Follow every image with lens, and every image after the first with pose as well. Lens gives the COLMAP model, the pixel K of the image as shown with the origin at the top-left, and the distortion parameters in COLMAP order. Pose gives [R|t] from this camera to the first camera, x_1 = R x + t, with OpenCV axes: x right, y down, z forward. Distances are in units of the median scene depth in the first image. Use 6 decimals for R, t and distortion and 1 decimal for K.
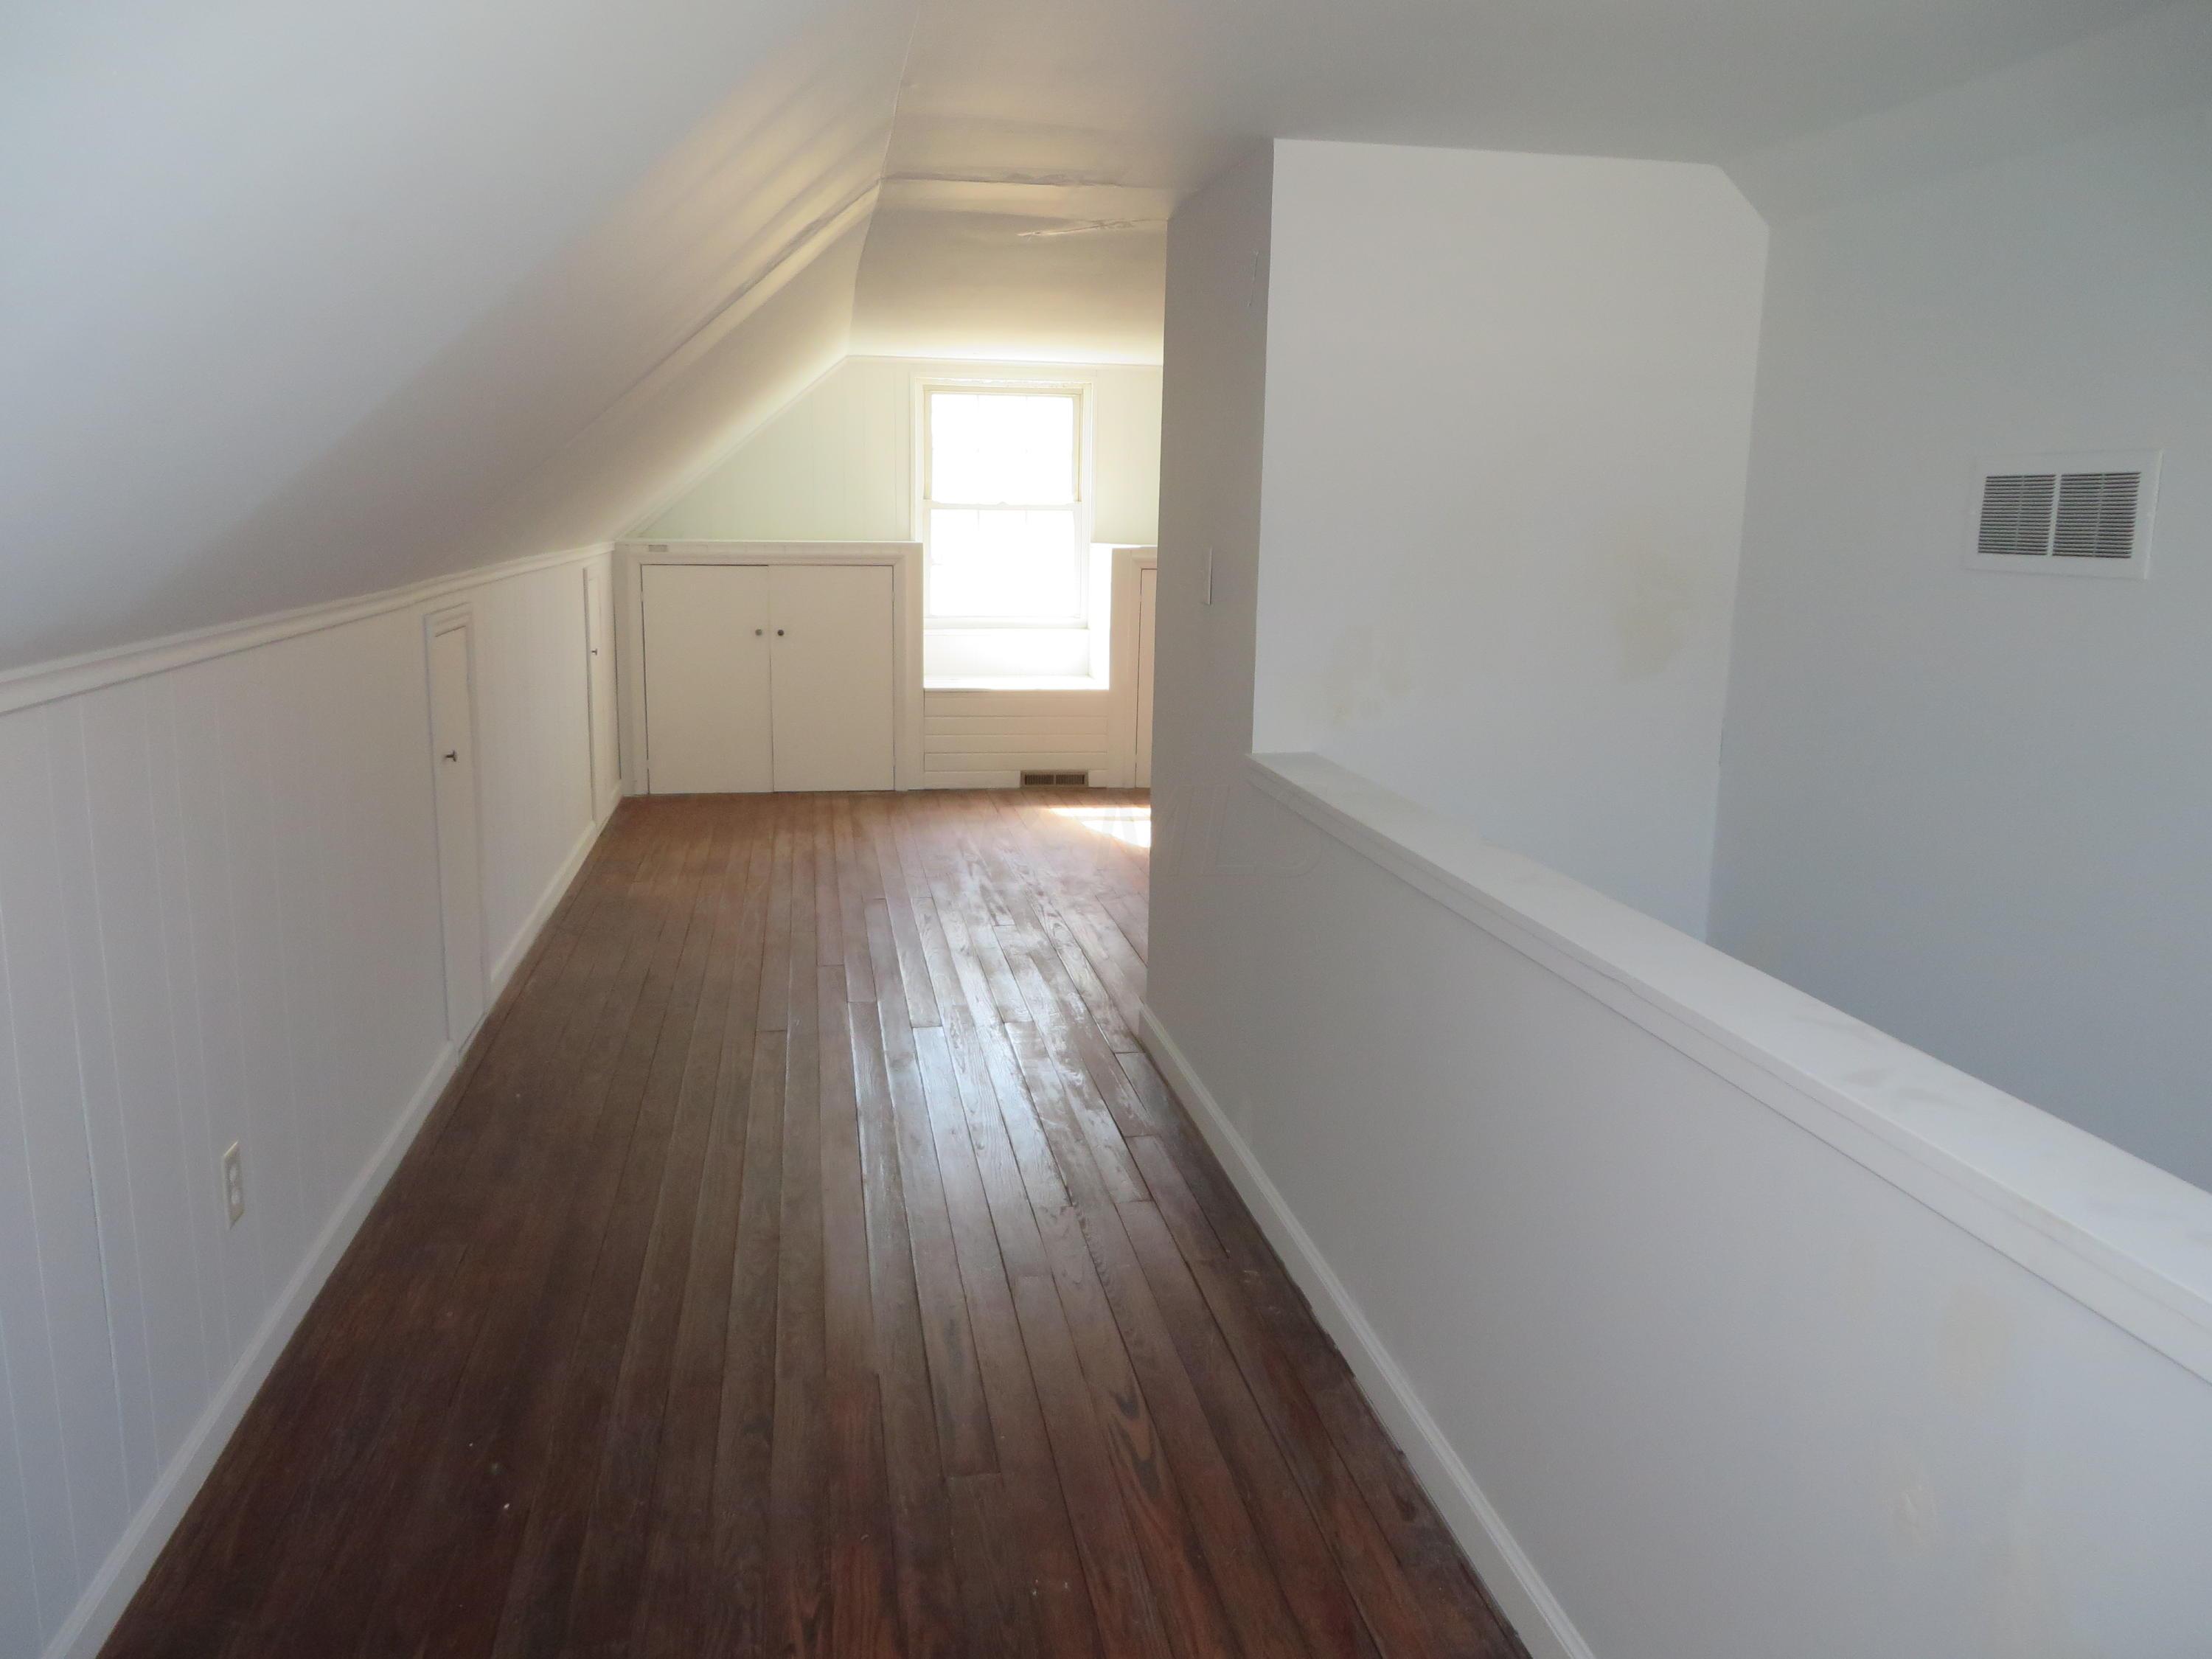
lens RADIAL K [[1658.7, 0, 1106.5], [0, 1658.7, 826.9], [0, 0, 1]] dist [-0.009159, 0.005000]
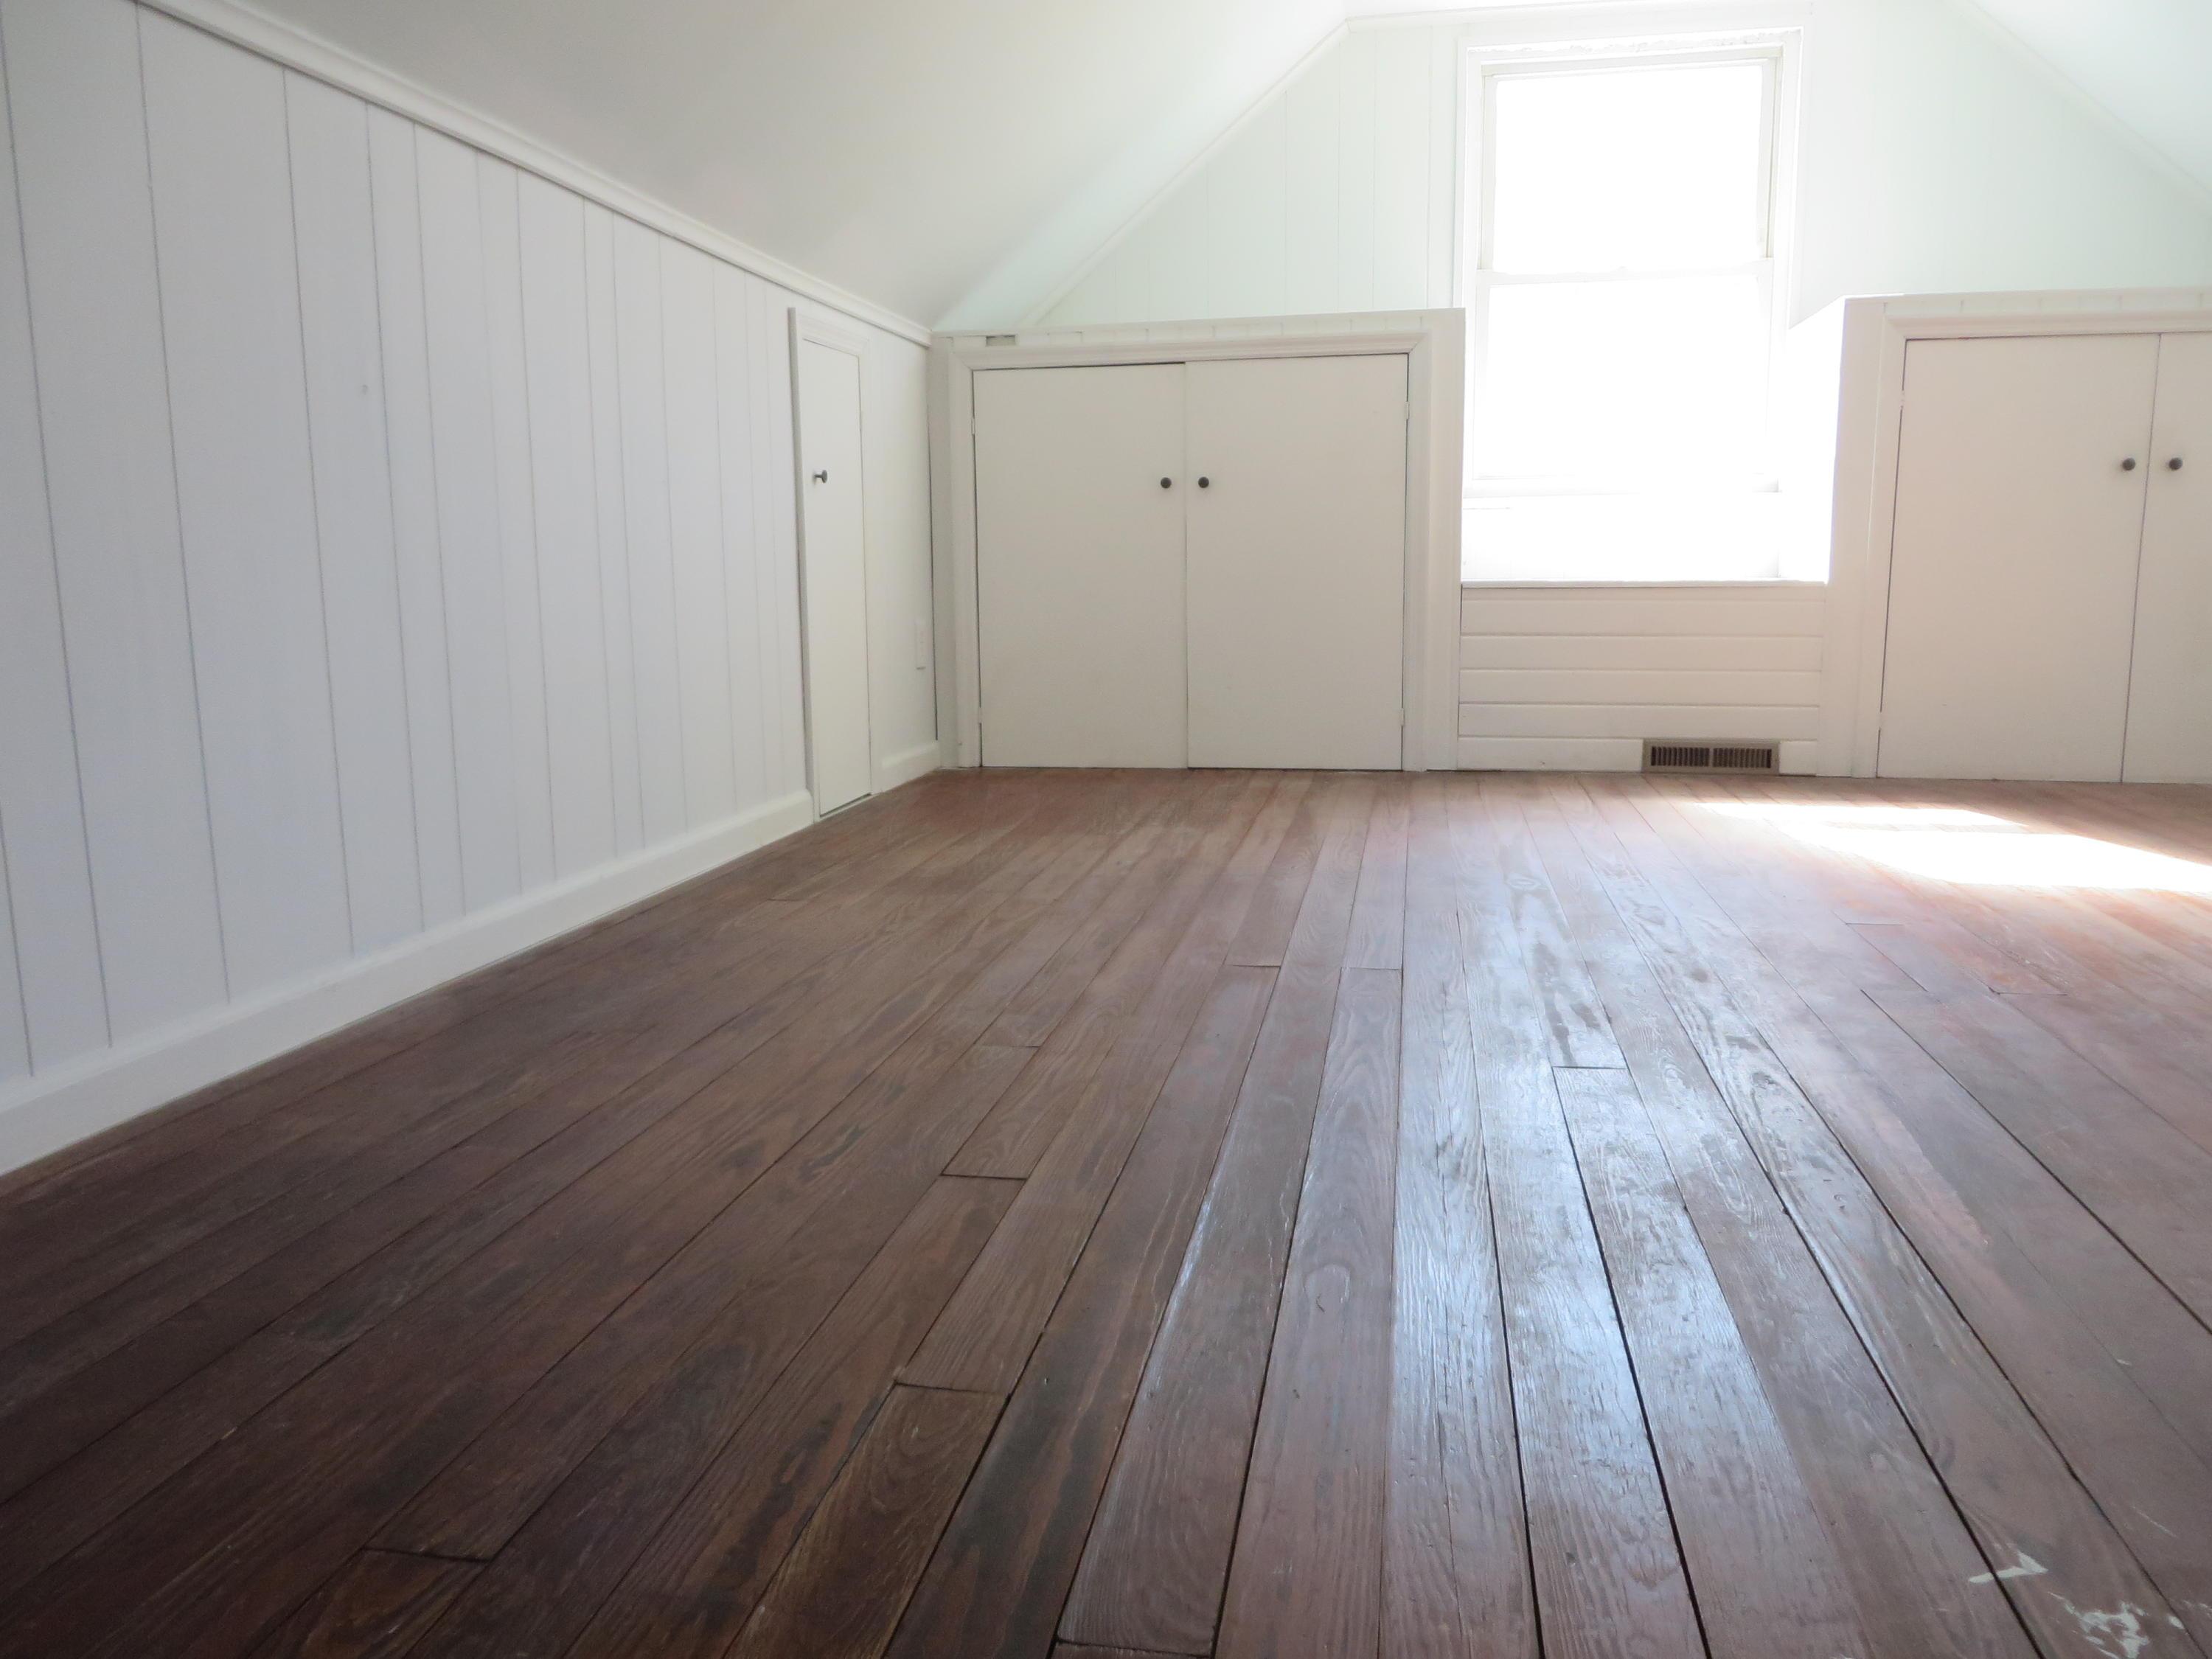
lens RADIAL K [[1658.7, 0, 1109.3], [0, 1658.7, 818.8], [0, 0, 1]] dist [-0.009159, 0.005000]
pose [[0.936247, 0.025446, -0.350420, -0.027423], [-0.040606, 0.998527, -0.035981, 0.019037], [0.348988, 0.047916, 0.935901, 0.484185]]
